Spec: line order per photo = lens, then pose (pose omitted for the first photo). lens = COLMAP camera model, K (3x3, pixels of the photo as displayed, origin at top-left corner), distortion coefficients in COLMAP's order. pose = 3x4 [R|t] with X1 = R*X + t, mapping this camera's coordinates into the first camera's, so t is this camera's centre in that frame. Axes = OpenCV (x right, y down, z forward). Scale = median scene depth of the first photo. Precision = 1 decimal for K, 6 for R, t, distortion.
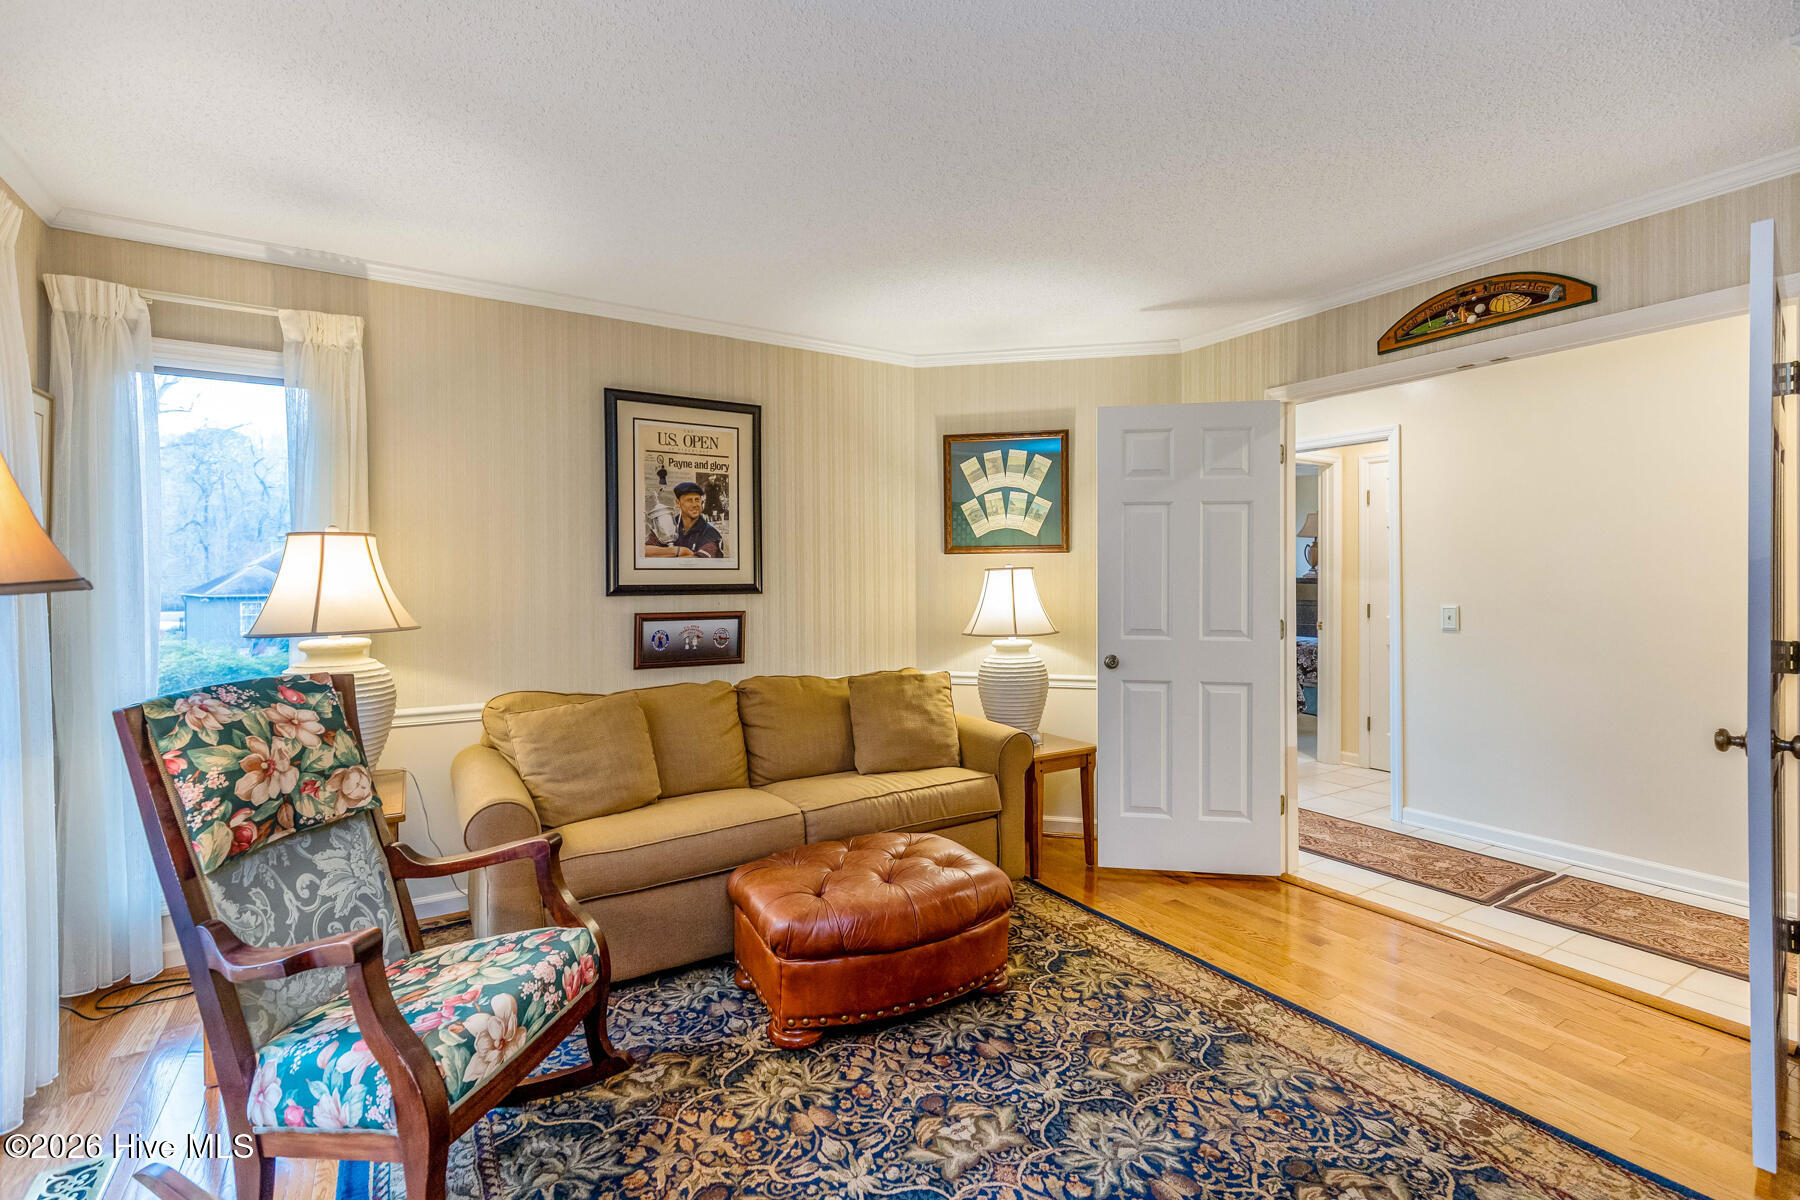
lens RADIAL K [[813.6, 0, 900.5], [0, 813.6, 589.8], [0, 0, 1]] dist [0.000658, 0.000101]
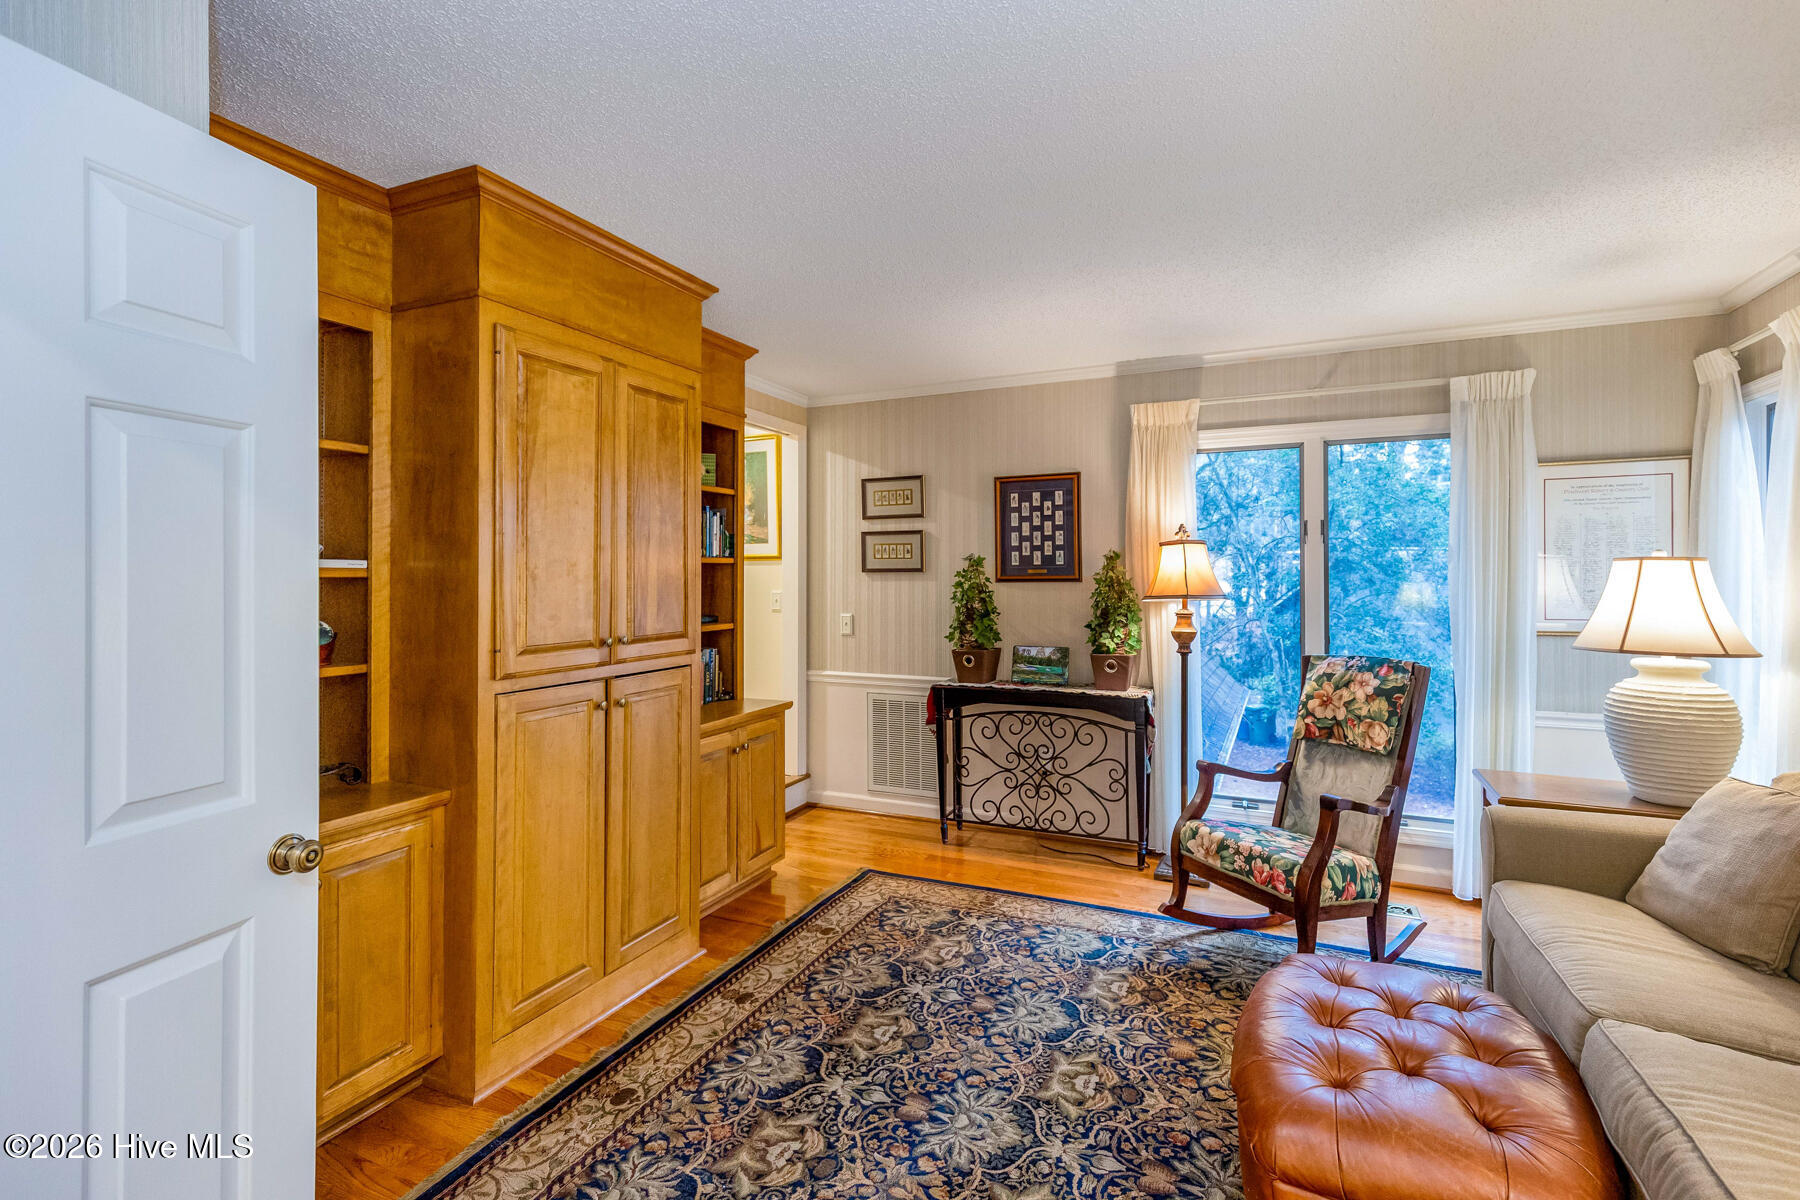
lens RADIAL K [[813.6, 0, 900.9], [0, 813.6, 587.0], [0, 0, 1]] dist [0.000658, 0.000101]
pose [[-0.837703, 0.011966, -0.545994, 0.950731], [0.000664, 0.999782, 0.020892, -0.069327], [0.546125, 0.017138, -0.837528, 1.879228]]
